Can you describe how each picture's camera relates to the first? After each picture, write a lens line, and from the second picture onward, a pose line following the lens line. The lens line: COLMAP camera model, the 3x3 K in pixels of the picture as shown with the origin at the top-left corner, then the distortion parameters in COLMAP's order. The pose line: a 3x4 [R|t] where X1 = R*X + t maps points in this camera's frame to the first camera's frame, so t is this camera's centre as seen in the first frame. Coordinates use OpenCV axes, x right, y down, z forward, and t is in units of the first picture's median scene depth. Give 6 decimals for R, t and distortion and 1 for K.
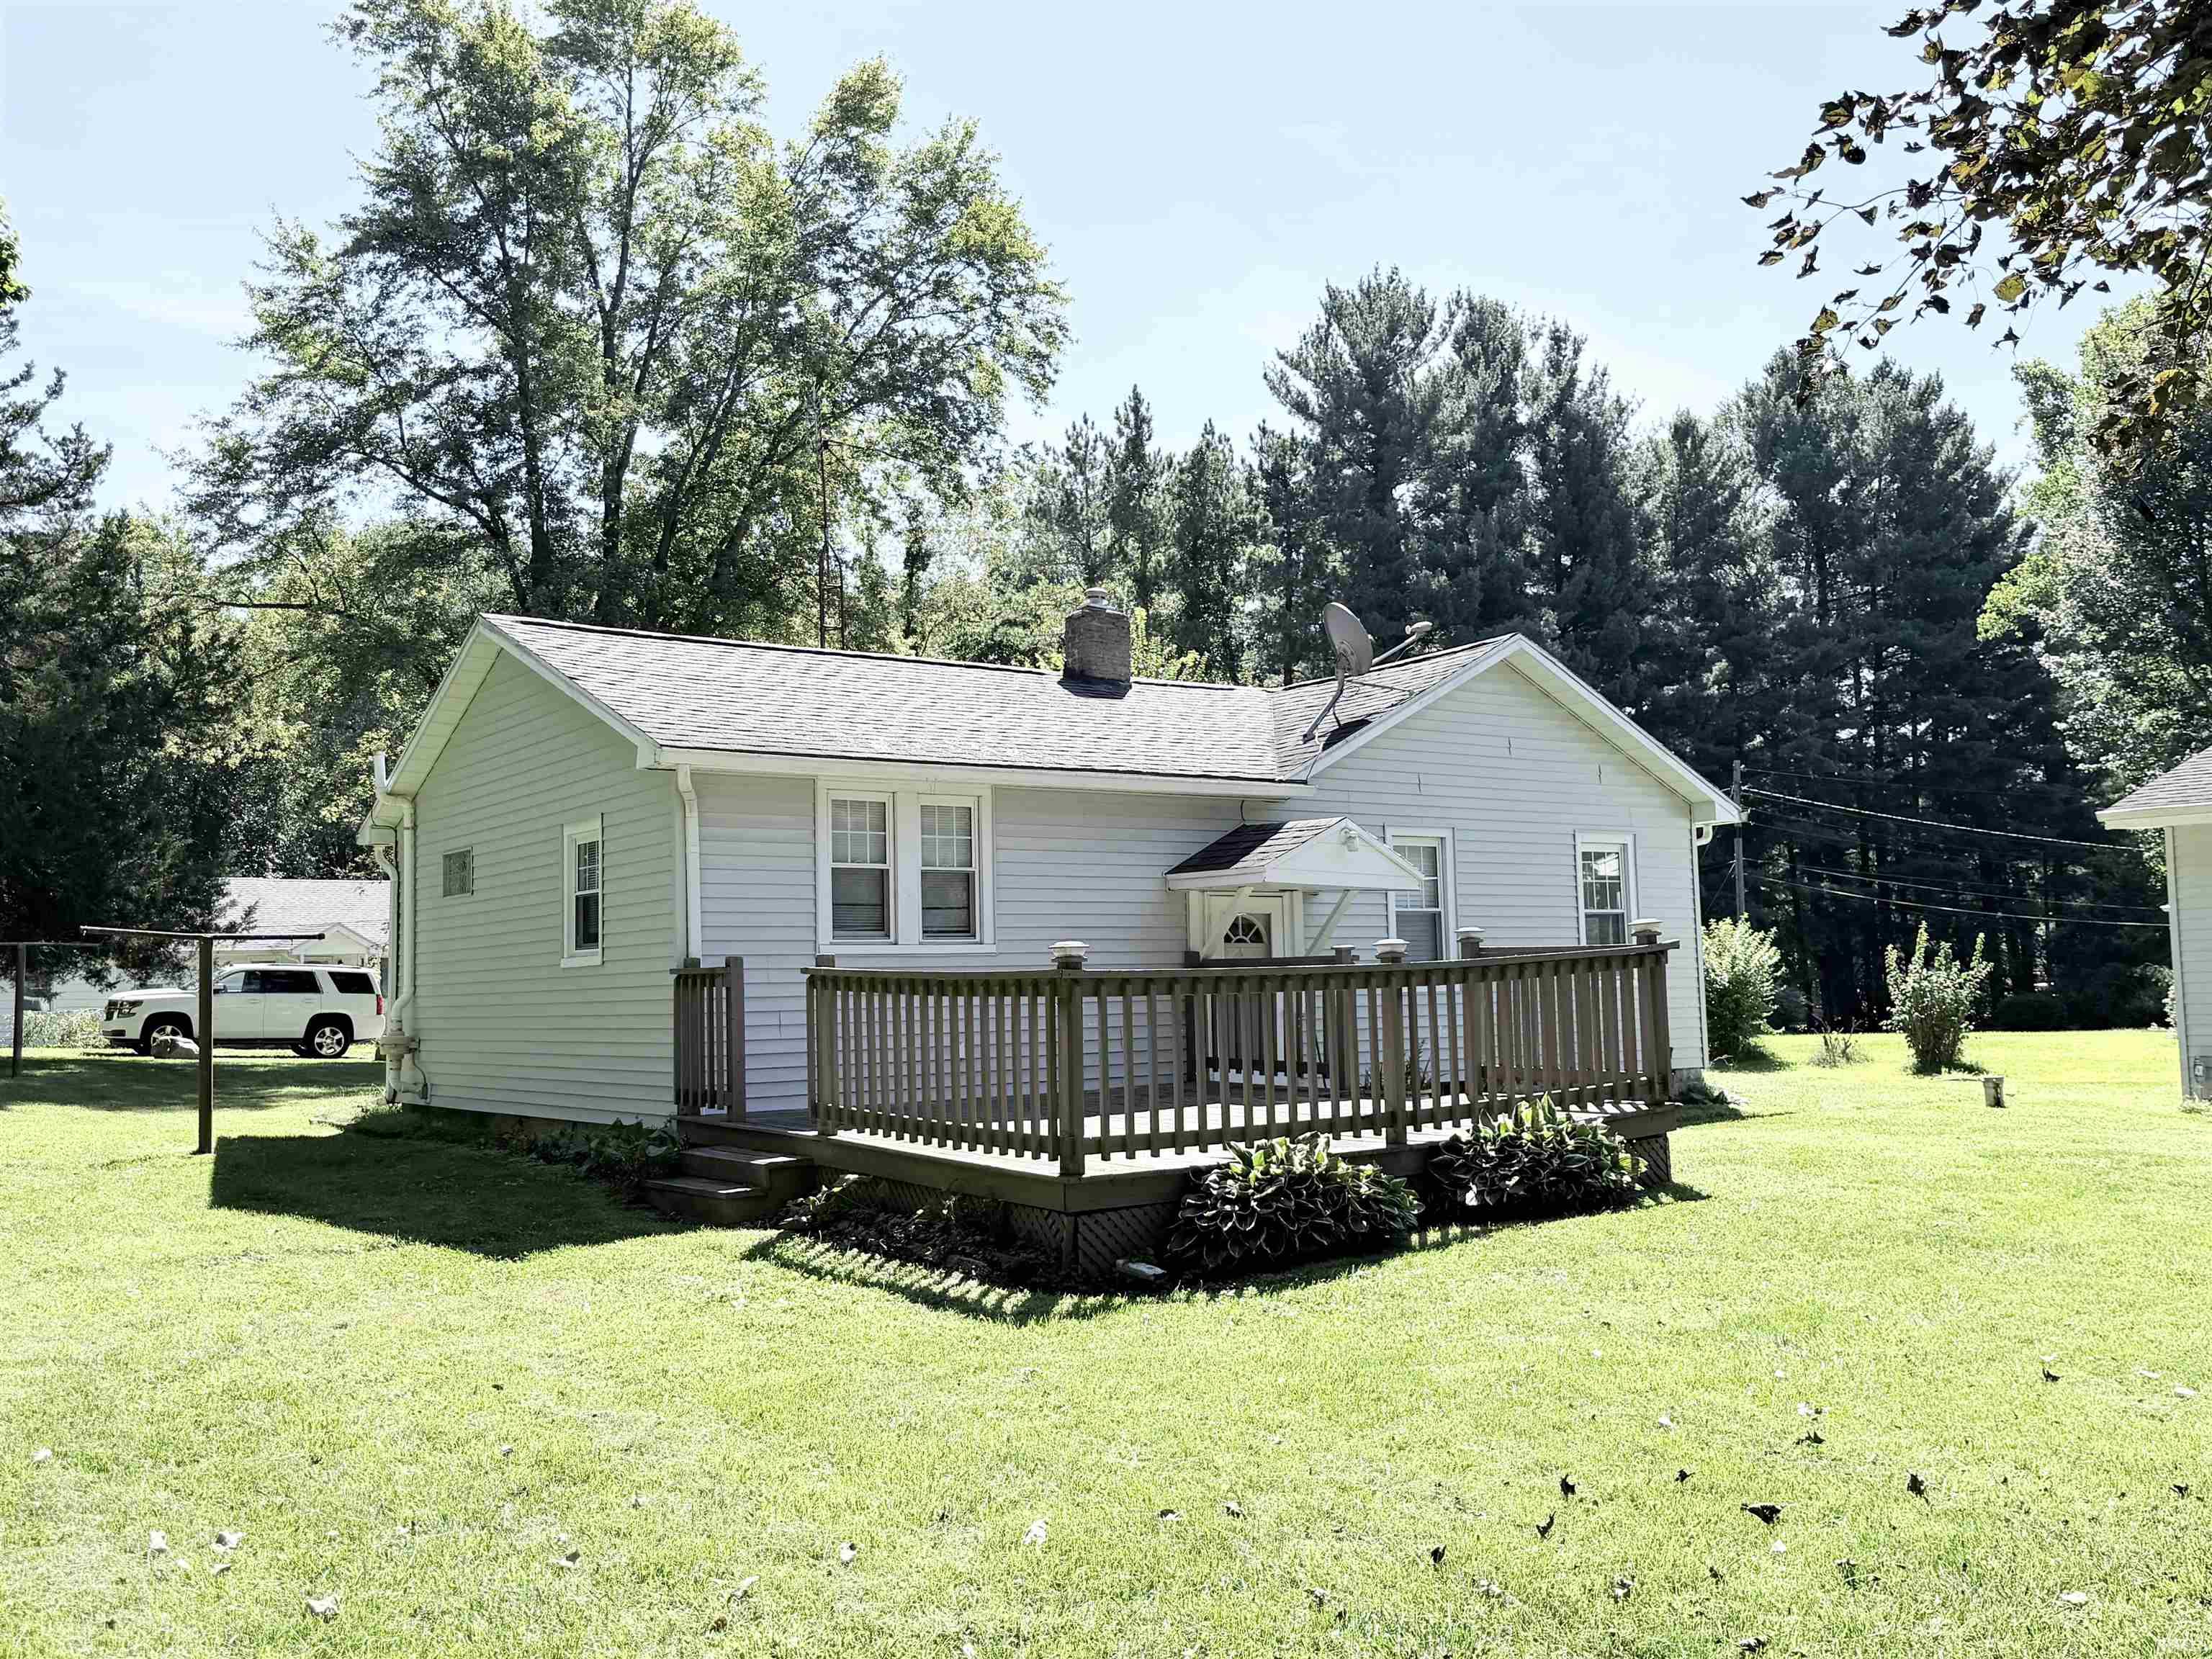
lens RADIAL K [[1946.6, 0, 1106.0], [0, 1946.6, 829.5], [0, 0, 1]] dist [0.191619, -0.373407]
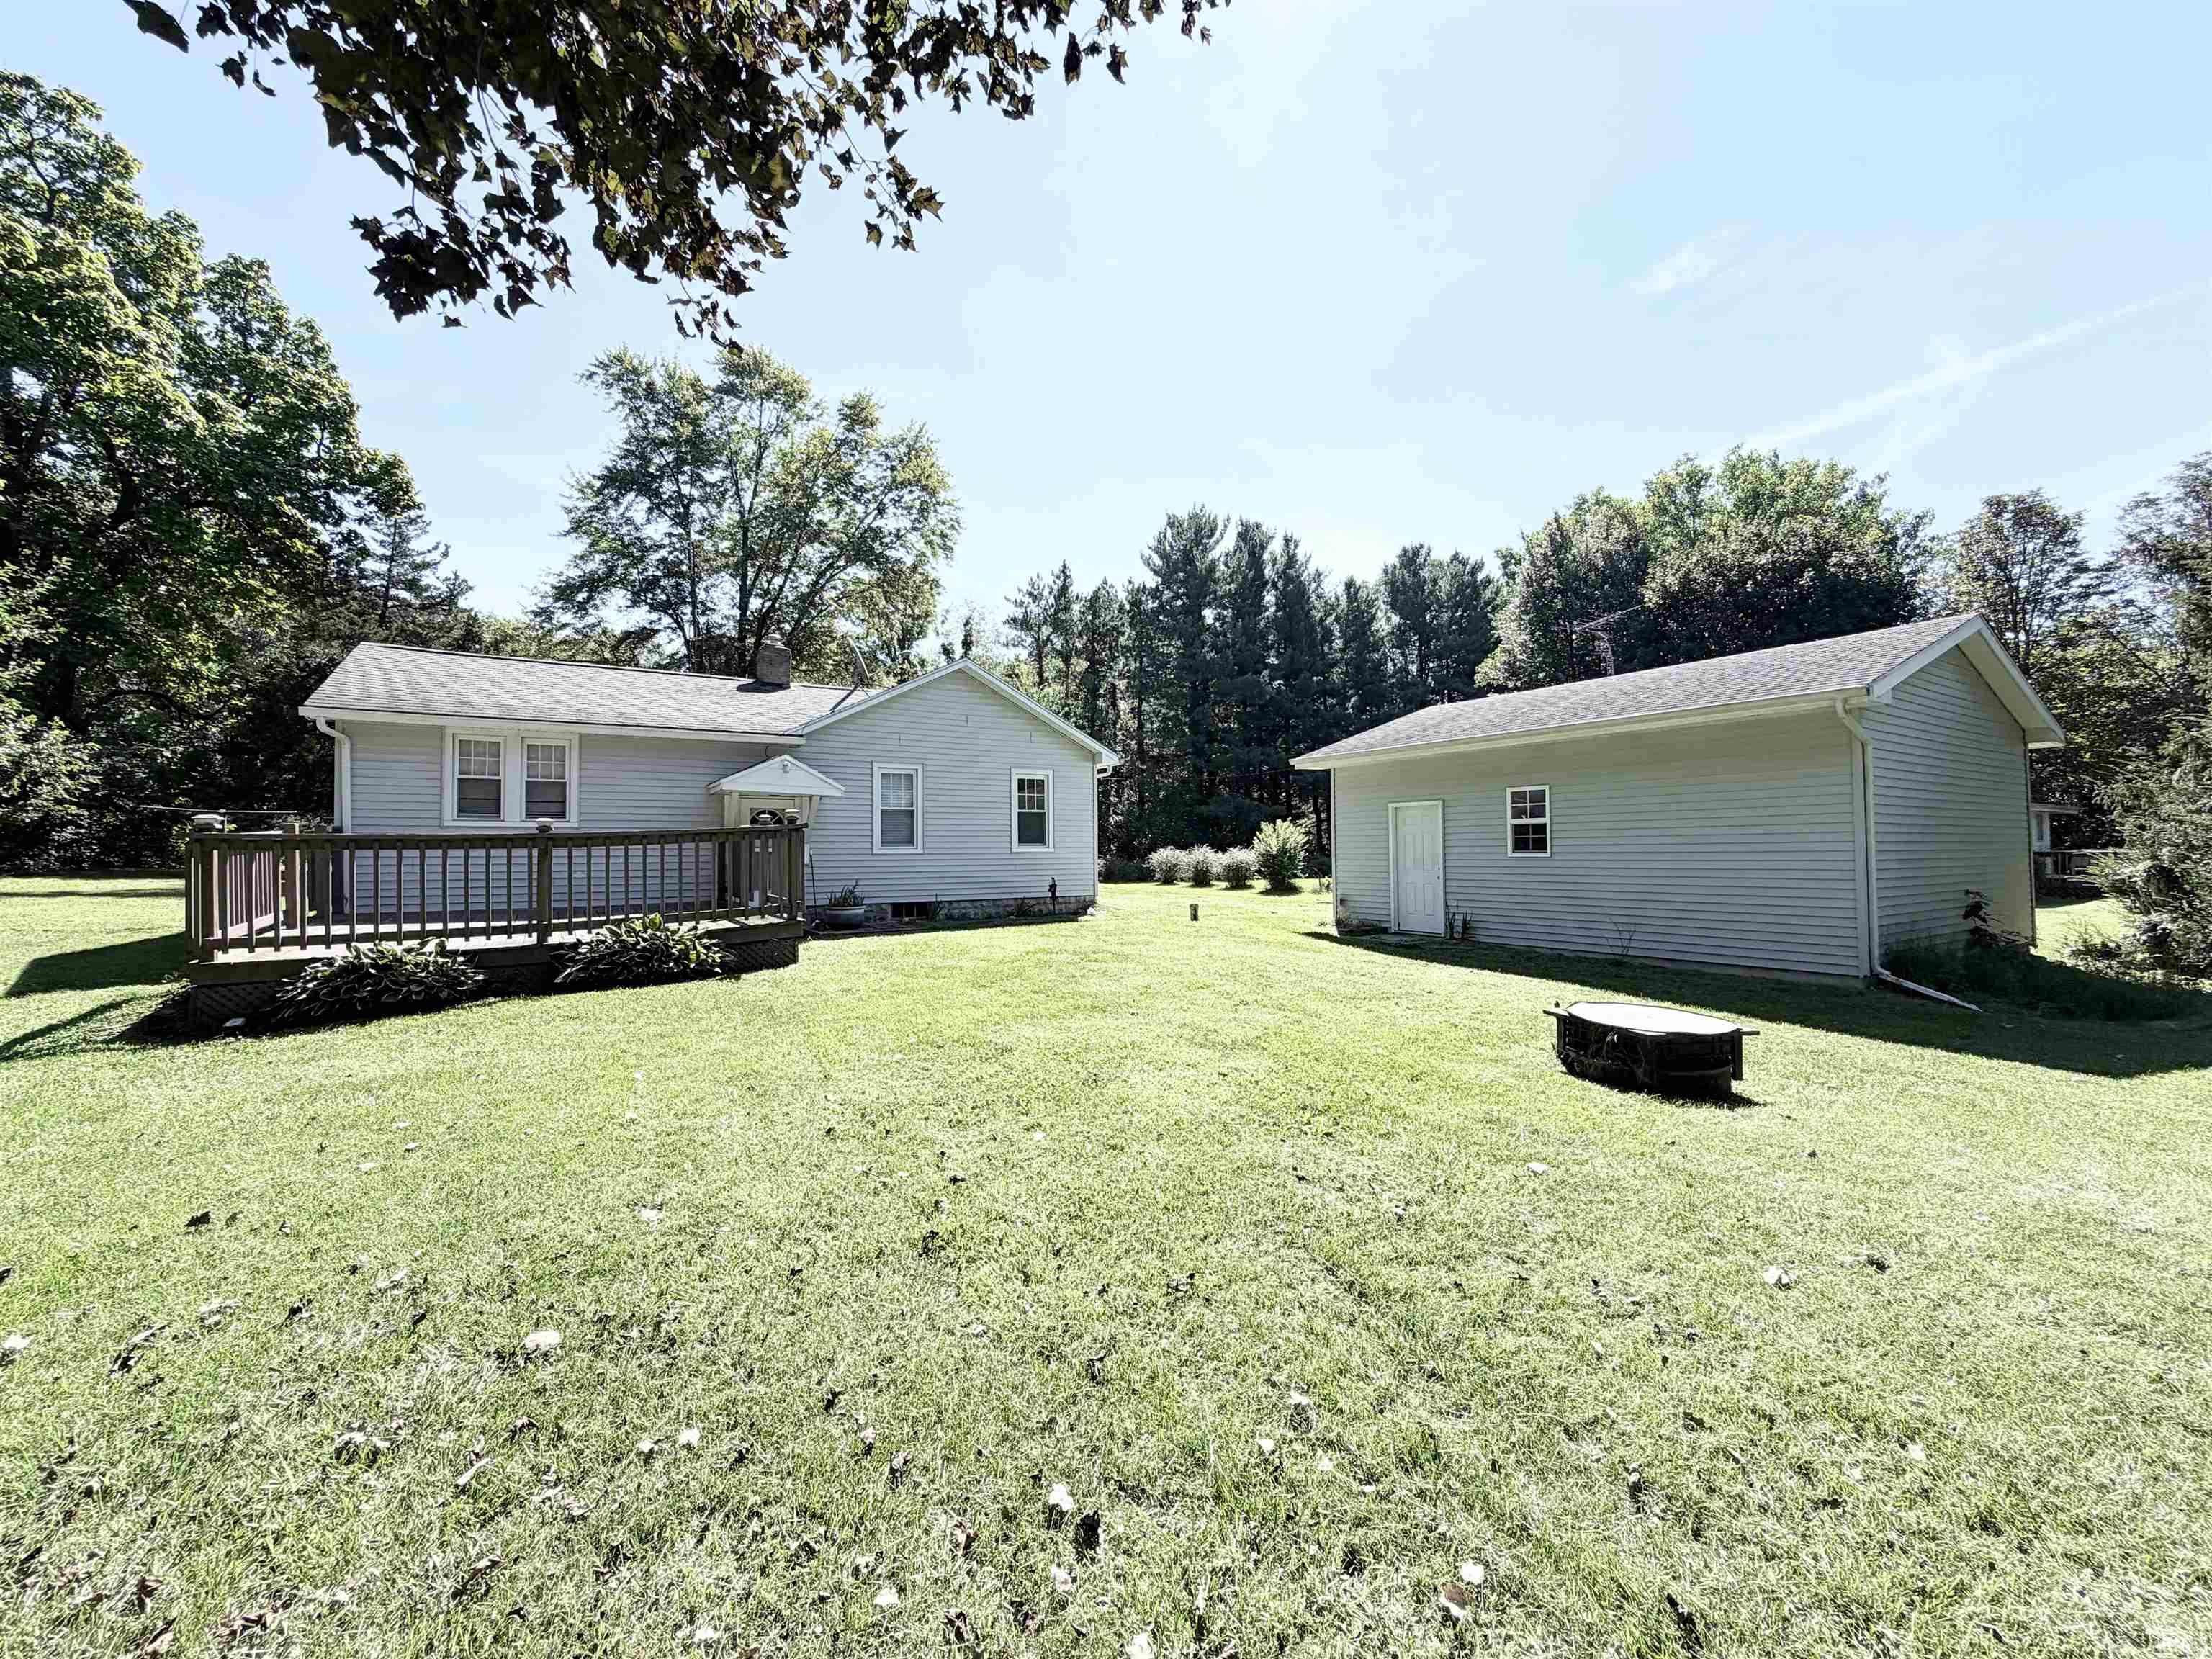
lens RADIAL K [[883.5, 0, 1106.0], [0, 883.5, 829.5], [0, 0, 1]] dist [0.006119, 0.000215]
pose [[0.997161, 0.015597, -0.073669, 0.132054], [-0.011394, 0.998302, 0.057122, 0.003614], [0.074435, -0.056120, 0.995645, 0.060524]]
